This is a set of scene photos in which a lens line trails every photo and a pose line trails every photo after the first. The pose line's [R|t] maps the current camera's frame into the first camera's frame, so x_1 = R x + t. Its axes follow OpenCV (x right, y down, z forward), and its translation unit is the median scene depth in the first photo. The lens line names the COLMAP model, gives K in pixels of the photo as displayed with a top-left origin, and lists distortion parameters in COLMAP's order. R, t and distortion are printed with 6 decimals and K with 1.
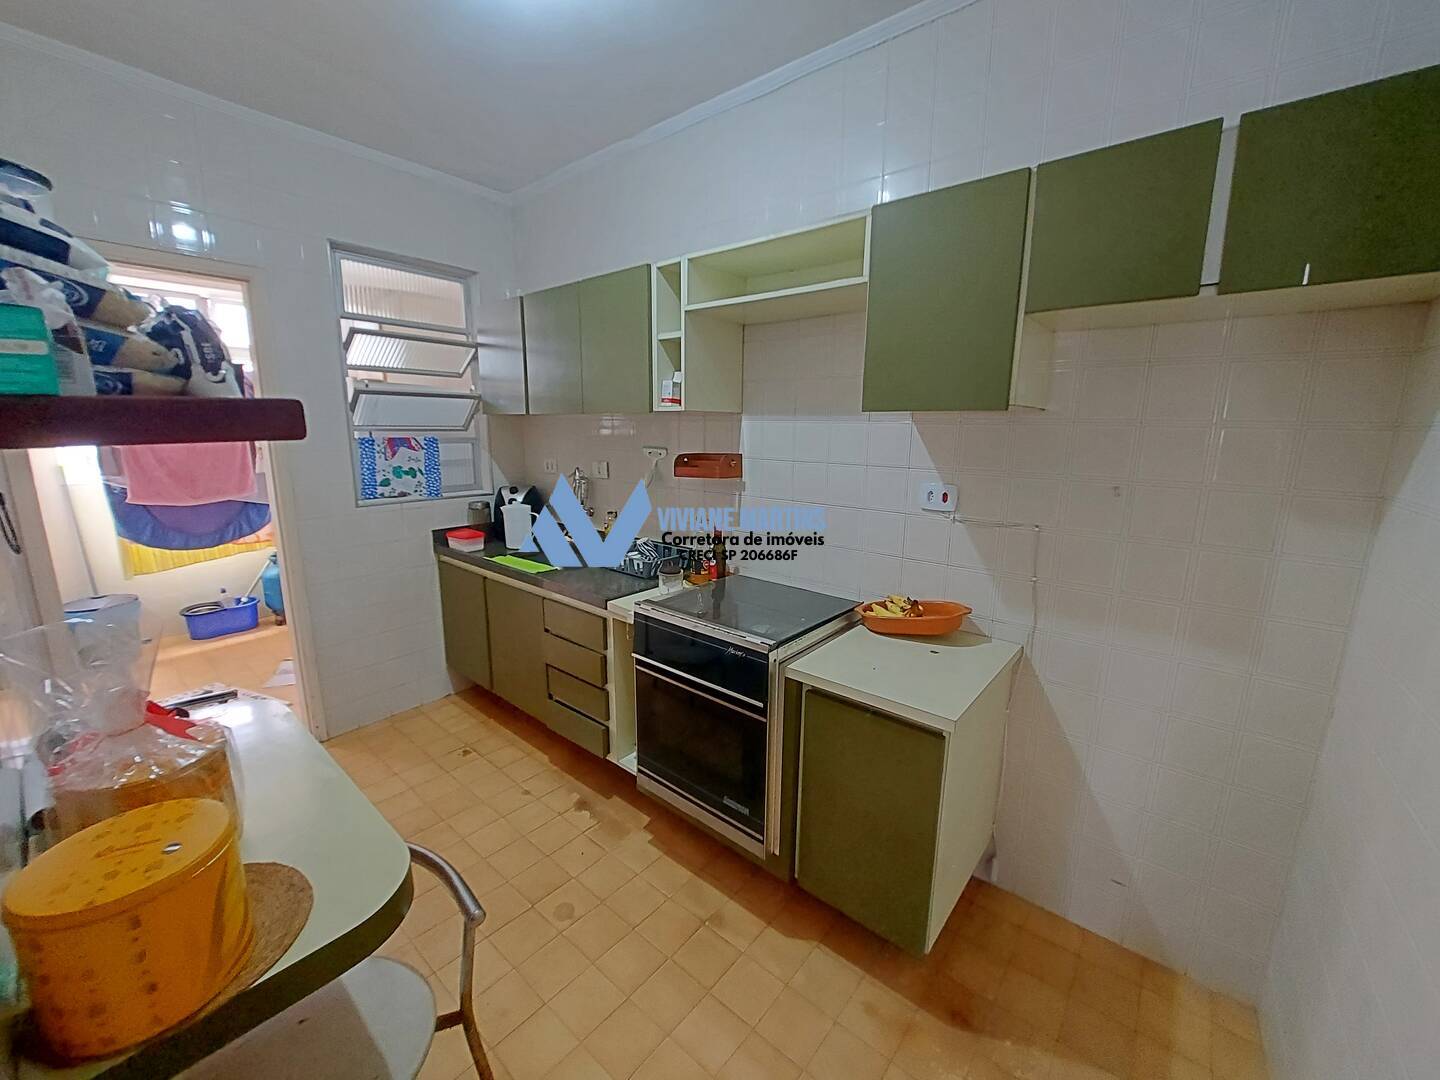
lens RADIAL K [[571.5, 0, 729.6], [0, 571.5, 532.5], [0, 0, 1]] dist [-0.003712, -0.002467]
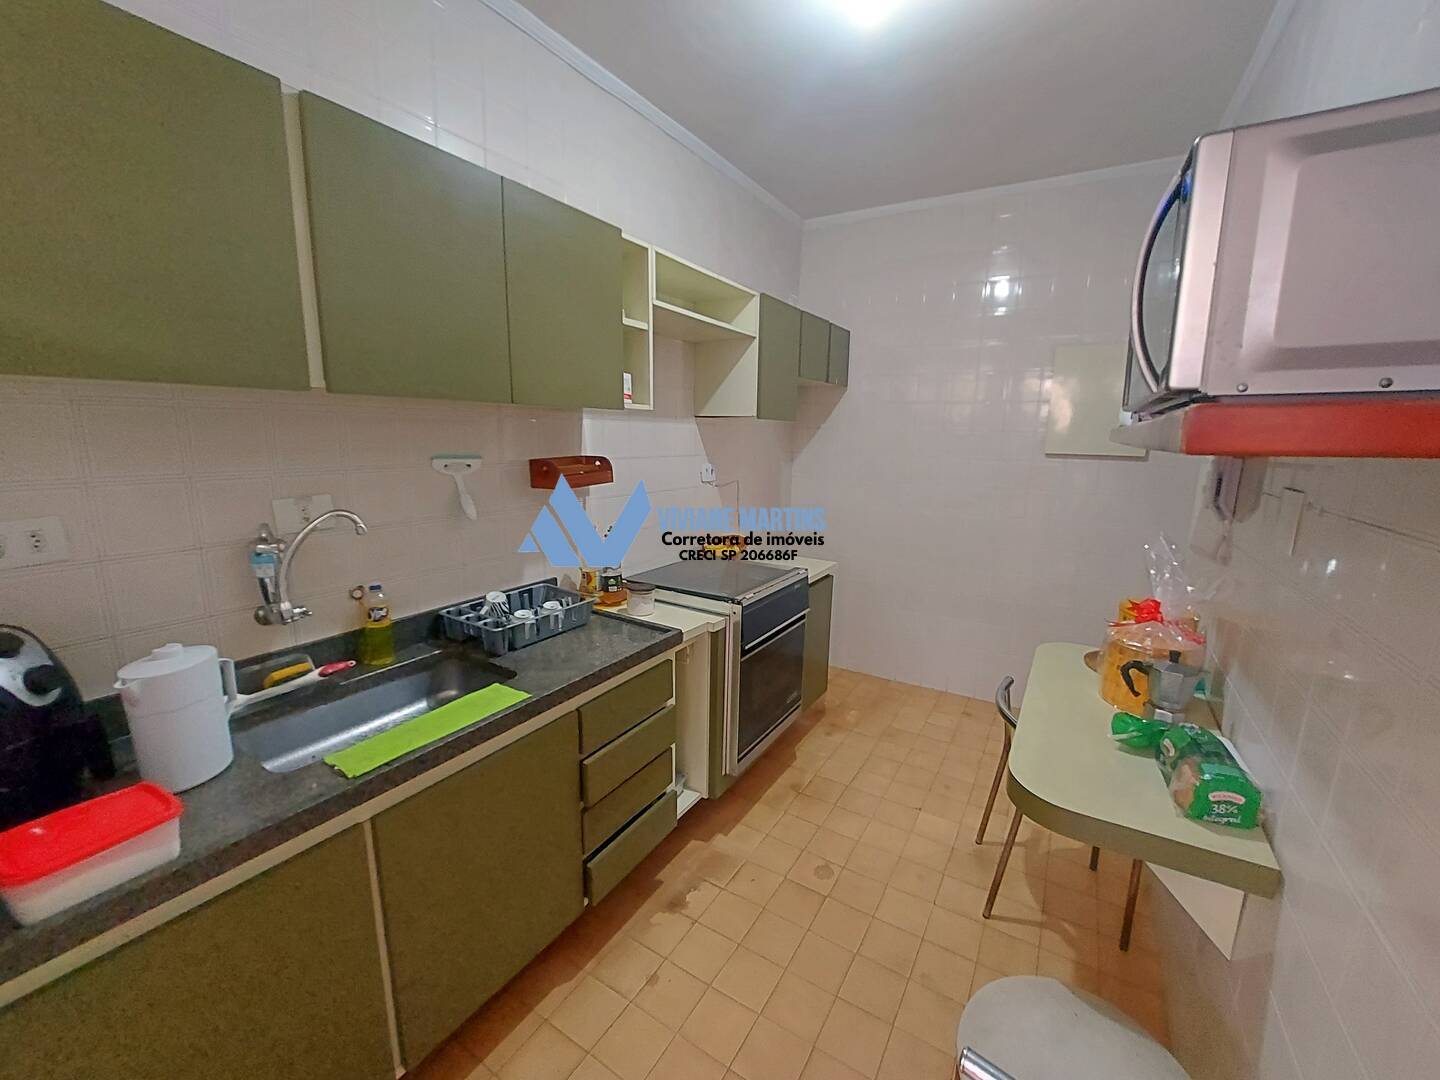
lens RADIAL K [[571.5, 0, 727.7], [0, 571.5, 536.5], [0, 0, 1]] dist [-0.003712, -0.002467]
pose [[-0.138933, -0.186559, 0.972571, -1.274932], [0.173255, 0.962369, 0.209352, -0.226201], [-0.975028, 0.197589, -0.101382, 1.228452]]
